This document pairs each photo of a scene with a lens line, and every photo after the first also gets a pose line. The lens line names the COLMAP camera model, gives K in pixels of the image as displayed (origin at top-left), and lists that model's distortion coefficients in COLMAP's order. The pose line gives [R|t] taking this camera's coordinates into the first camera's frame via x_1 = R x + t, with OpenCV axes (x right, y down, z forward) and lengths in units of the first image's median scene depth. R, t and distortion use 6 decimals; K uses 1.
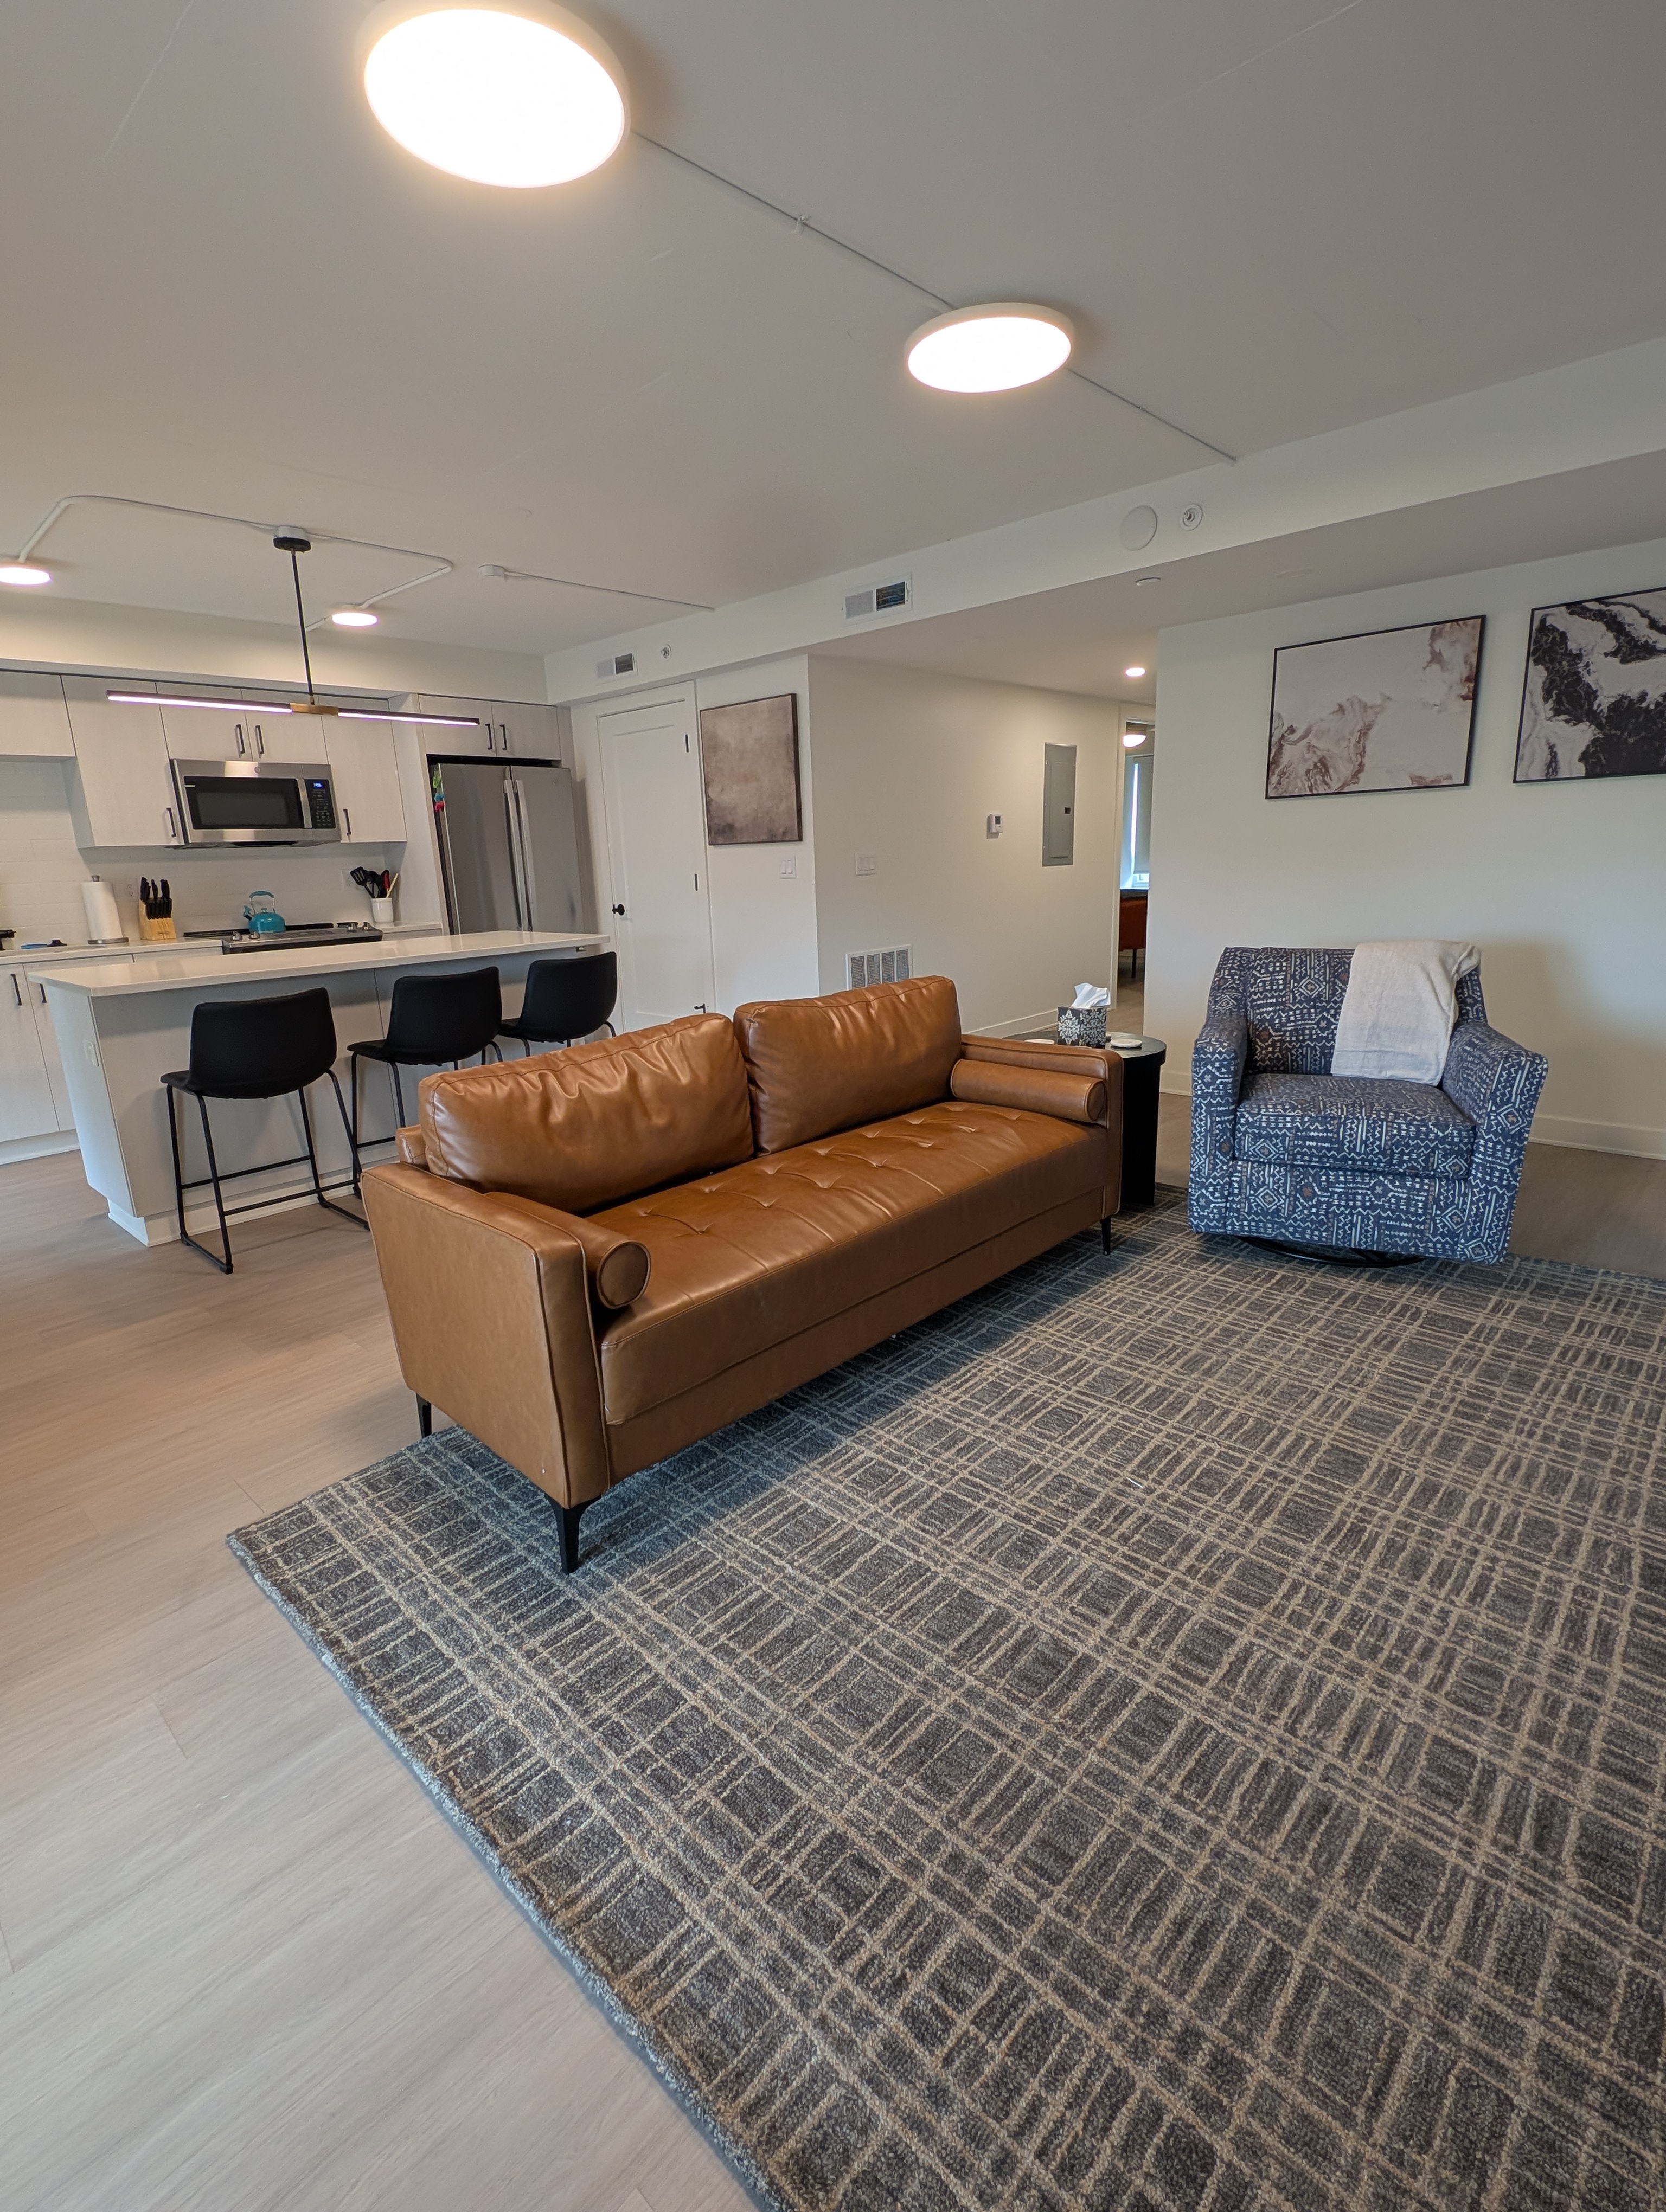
lens RADIAL K [[1046.1, 0, 828.5], [0, 1046.1, 1109.7], [0, 0, 1]] dist [0.016443, -0.010634]
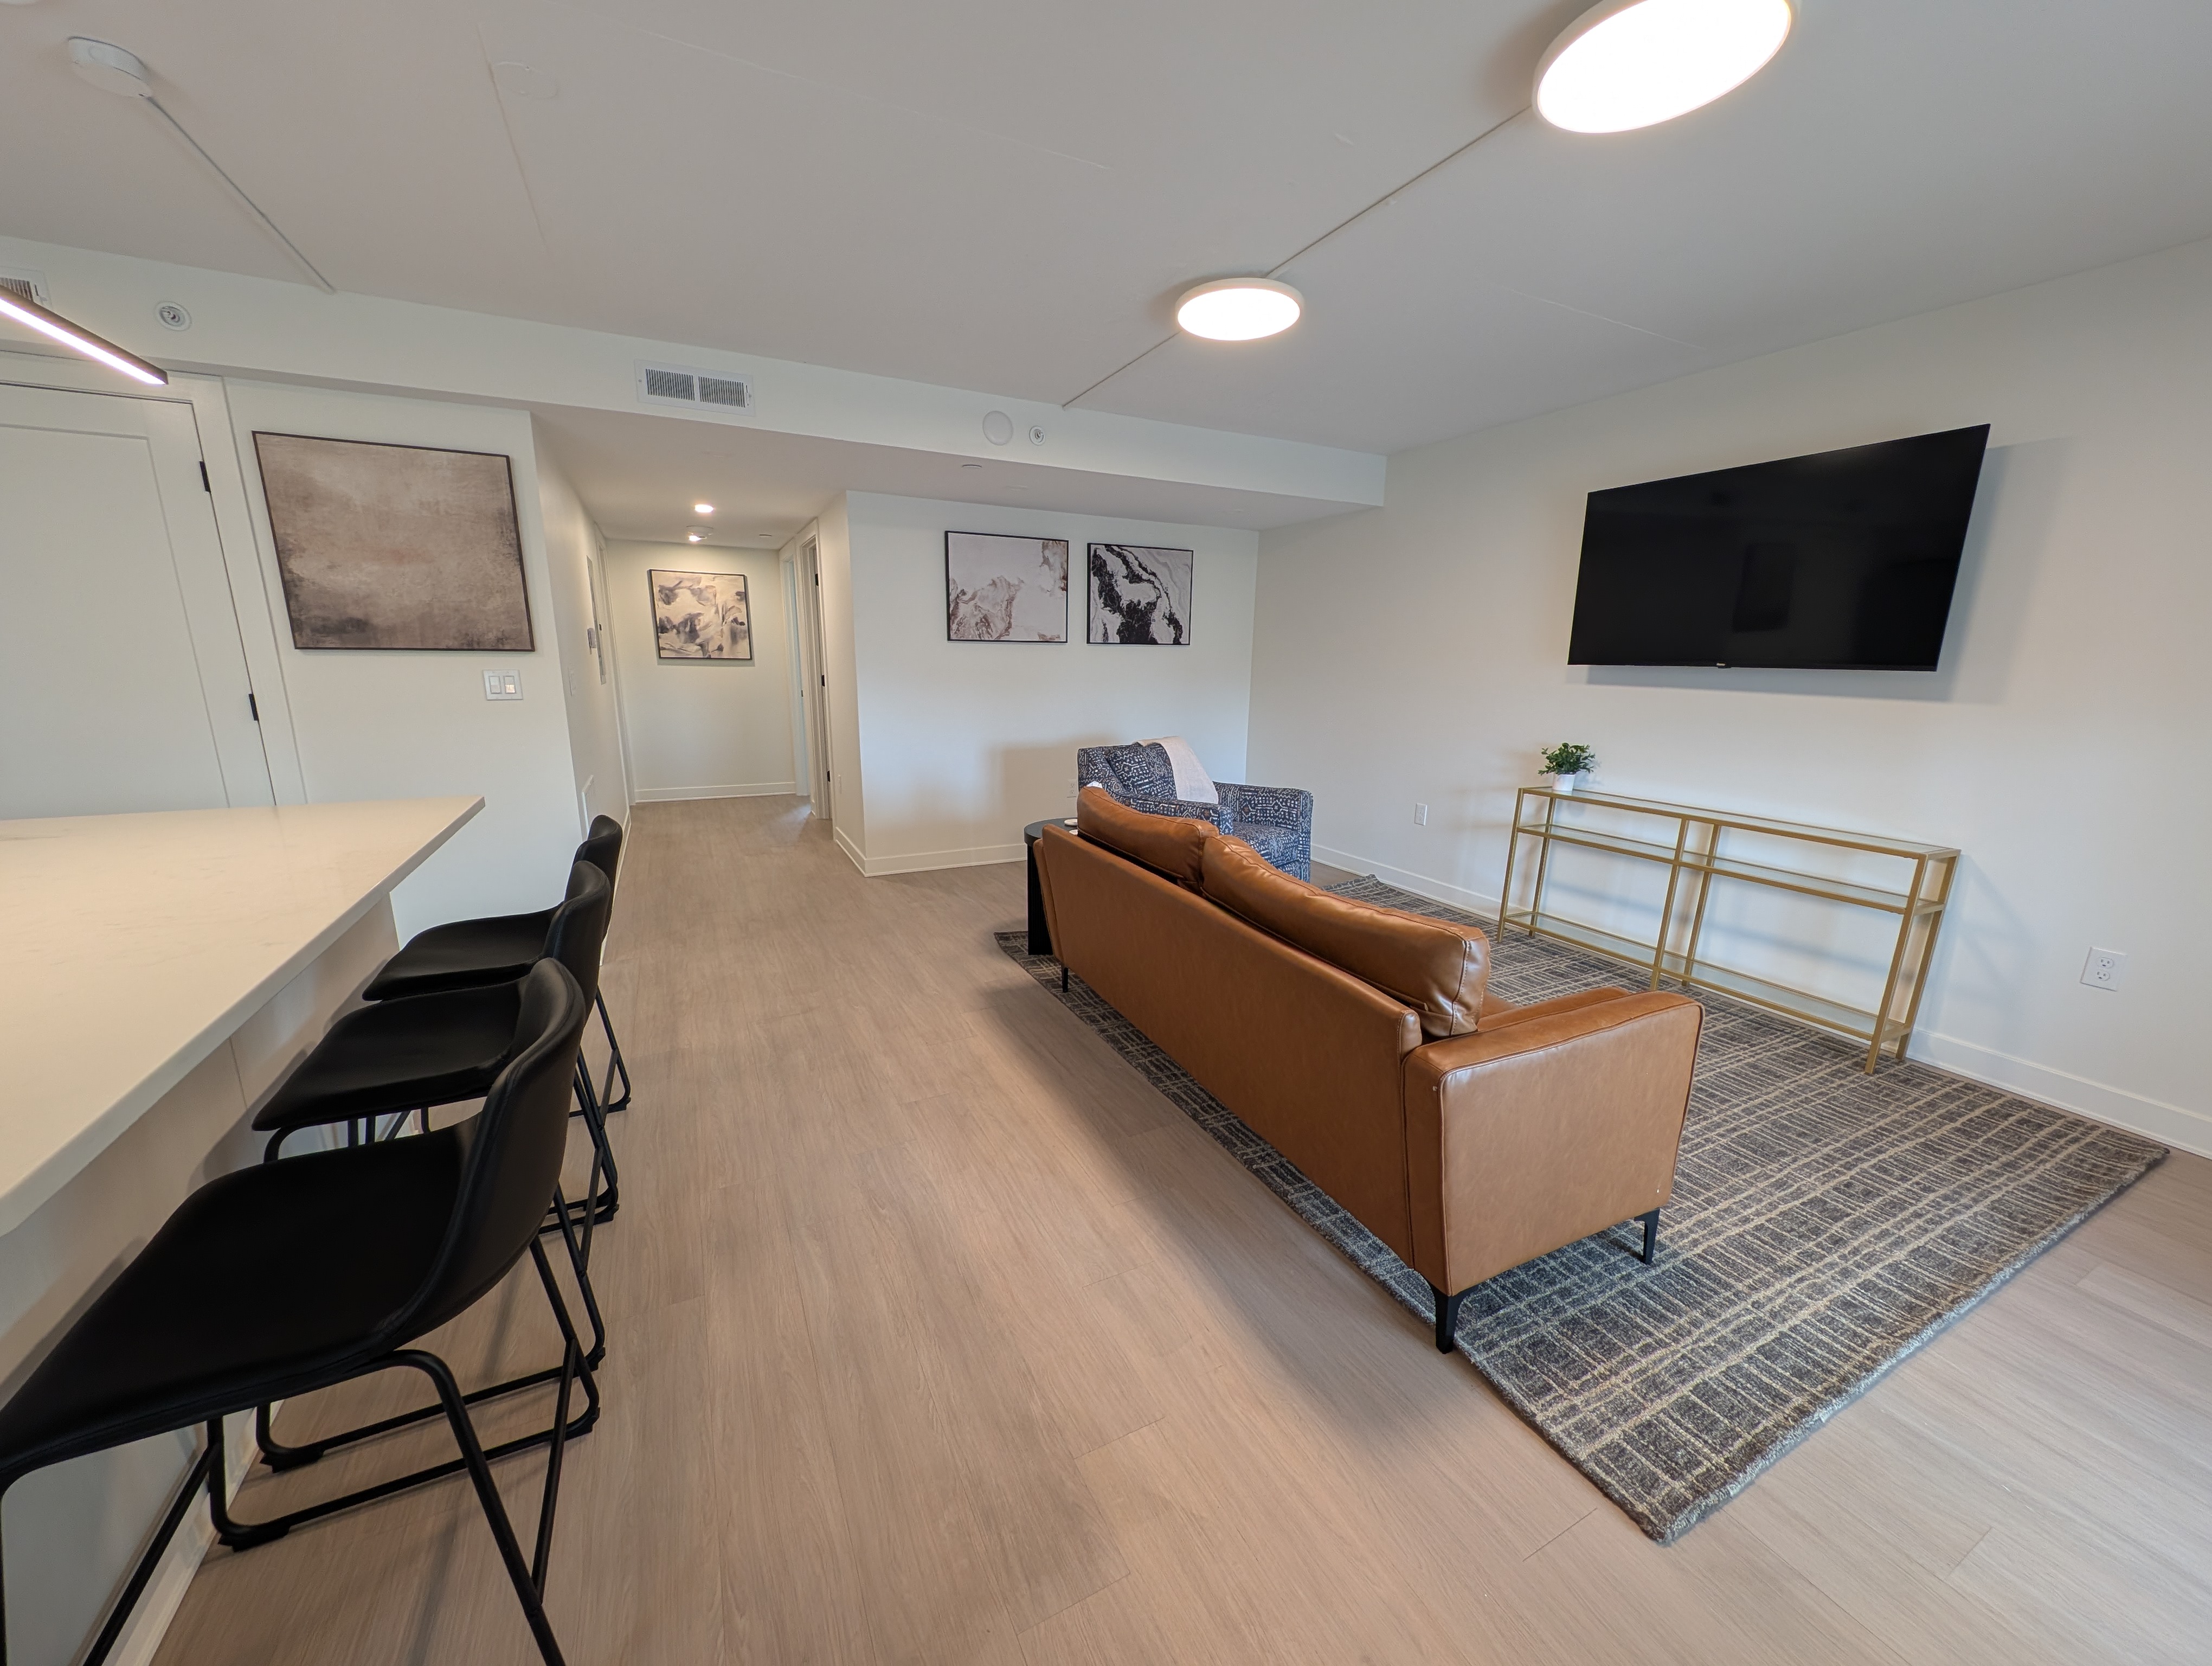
lens RADIAL K [[826.0, 0, 1108.7], [0, 826.0, 840.0], [0, 0, 1]] dist [-0.002689, 0.000449]
pose [[0.334727, -0.160431, 0.928558, -0.704168], [0.200505, 0.974961, 0.096171, -0.146240], [-0.920737, 0.153989, 0.358513, 0.634105]]
